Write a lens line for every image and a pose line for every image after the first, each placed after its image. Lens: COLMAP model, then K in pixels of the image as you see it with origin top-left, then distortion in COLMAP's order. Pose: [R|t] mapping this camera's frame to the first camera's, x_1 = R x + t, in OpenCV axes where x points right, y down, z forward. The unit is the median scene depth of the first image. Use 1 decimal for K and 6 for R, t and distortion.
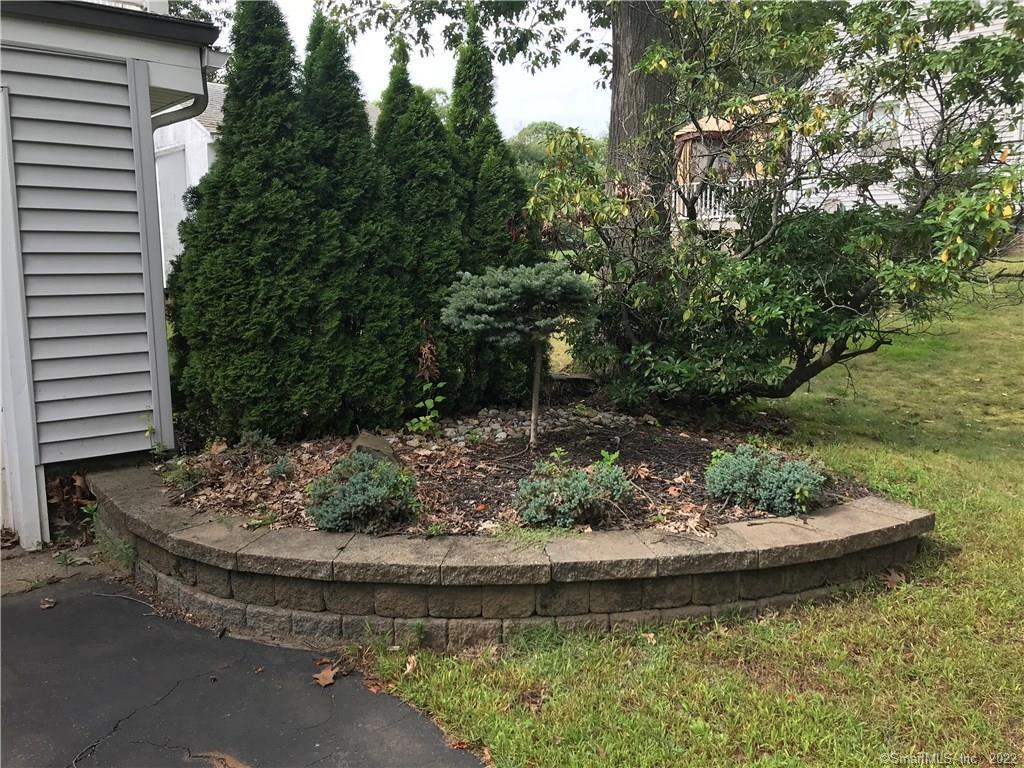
lens RADIAL K [[837.5, 0, 512.0], [0, 837.5, 382.2], [0, 0, 1]] dist [0.028339, -0.025671]
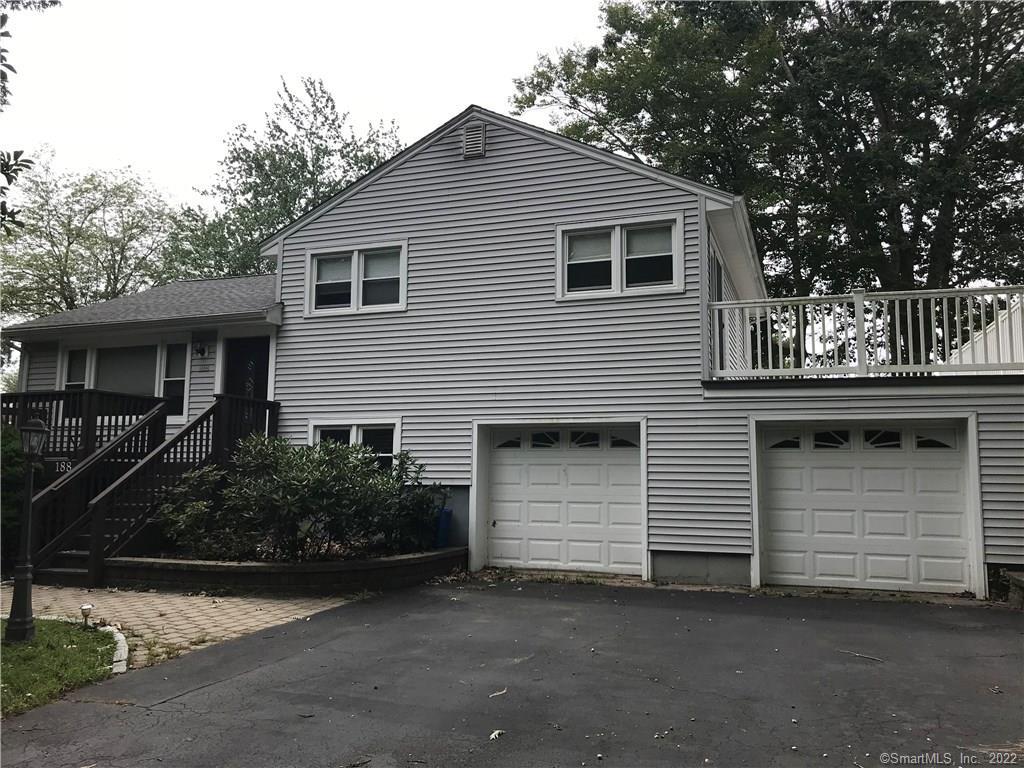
lens RADIAL K [[837.5, 0, 512.0], [0, 837.5, 382.2], [0, 0, 1]] dist [0.028339, -0.025671]
pose [[0.526778, -0.085457, -0.845696, 0.739429], [-0.132464, 0.974524, -0.180985, 0.194106], [0.839618, 0.207363, 0.502038, -1.324565]]
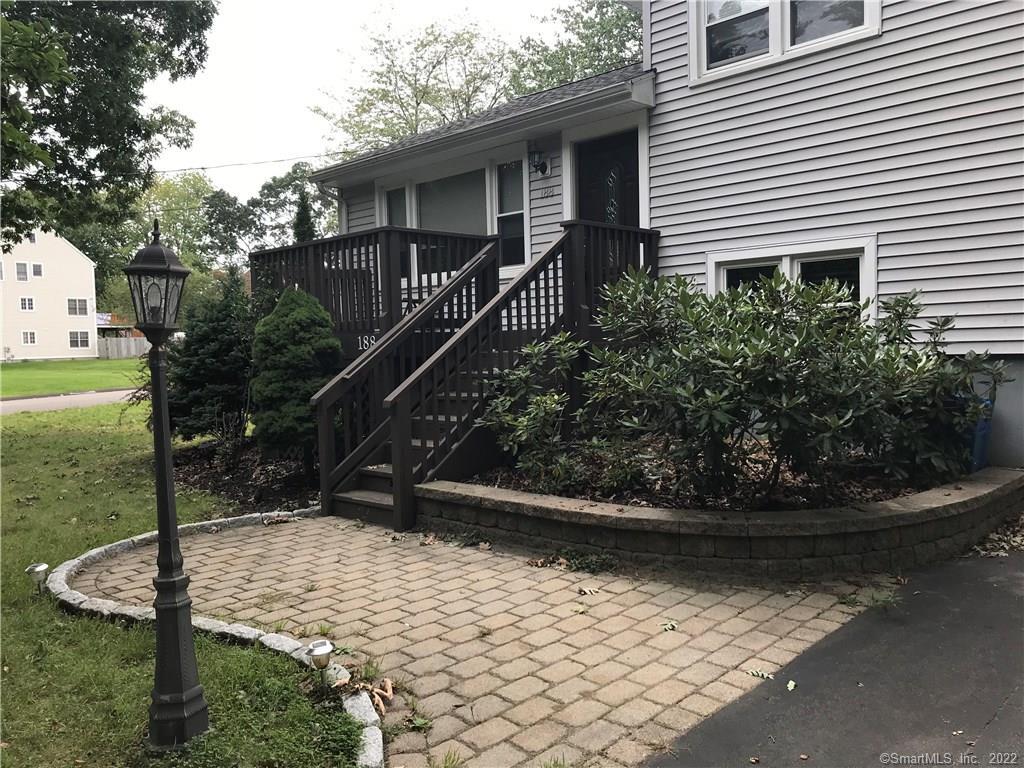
lens RADIAL K [[841.7, 0, 507.2], [0, 841.7, 374.4], [0, 0, 1]] dist [0.024131, -0.004521]
pose [[0.131251, 0.043021, -0.990415, -0.374903], [-0.114407, 0.993040, 0.027973, 0.143966], [0.984725, 0.109639, 0.135260, -1.064461]]
